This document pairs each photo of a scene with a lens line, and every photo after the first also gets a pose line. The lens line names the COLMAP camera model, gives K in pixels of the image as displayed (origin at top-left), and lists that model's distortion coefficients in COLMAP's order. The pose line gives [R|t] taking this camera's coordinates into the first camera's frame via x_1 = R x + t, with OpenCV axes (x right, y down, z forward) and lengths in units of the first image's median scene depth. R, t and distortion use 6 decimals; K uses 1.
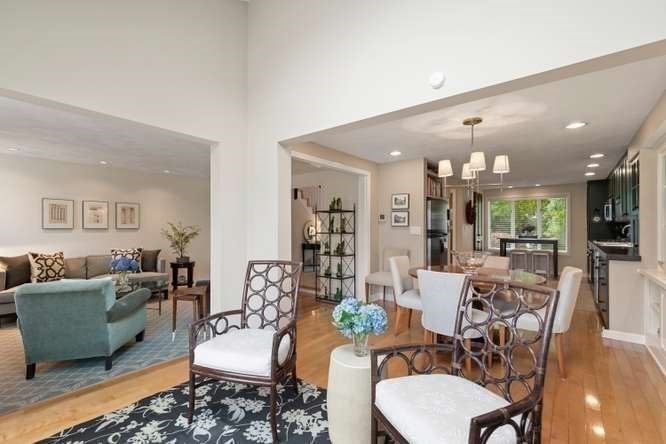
lens RADIAL K [[306.0, 0, 330.0], [0, 306.0, 227.8], [0, 0, 1]] dist [0.002669, 0.000058]
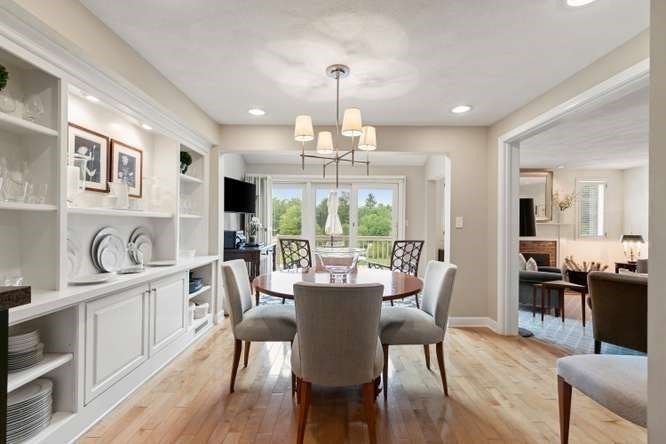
lens RADIAL K [[302.8, 0, 330.5], [0, 302.8, 224.4], [0, 0, 1]] dist [0.003666, 0.000752]
pose [[-0.793750, -0.009401, -0.608172, 0.464079], [-0.010429, 0.999944, -0.001847, 0.010002], [0.608155, 0.004876, -0.793803, 0.791794]]
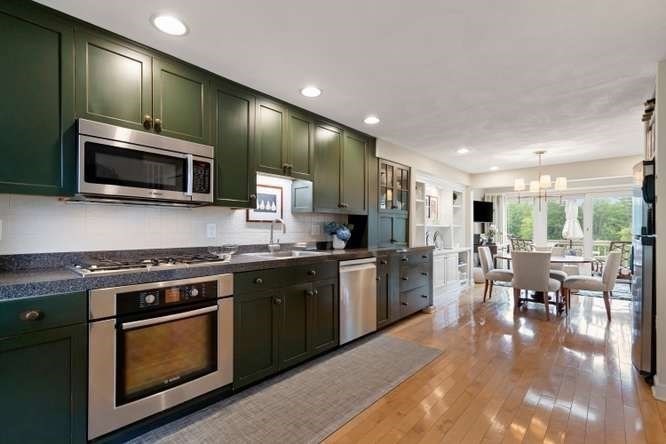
lens RADIAL K [[306.0, 0, 330.0], [0, 306.0, 227.8], [0, 0, 1]] dist [0.002669, 0.000058]
pose [[-0.997537, -0.002401, 0.070102, 0.692285], [-0.002636, 0.999991, -0.003253, 0.008499], [-0.070094, -0.003430, -0.997535, 1.285412]]
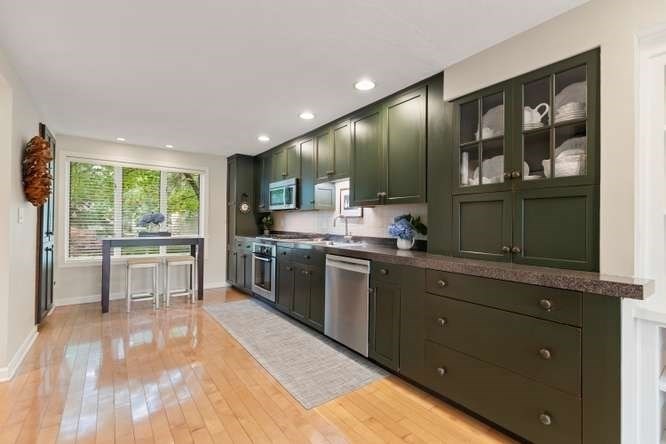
lens RADIAL K [[296.5, 0, 333.0], [0, 296.5, 222.0], [0, 0, 1]] dist [0.001626, -0.000004]
pose [[0.256037, 0.006033, 0.966648, 0.259931], [-0.009754, 0.999946, -0.003657, 0.008975], [-0.966618, -0.008493, 0.256082, 0.693436]]
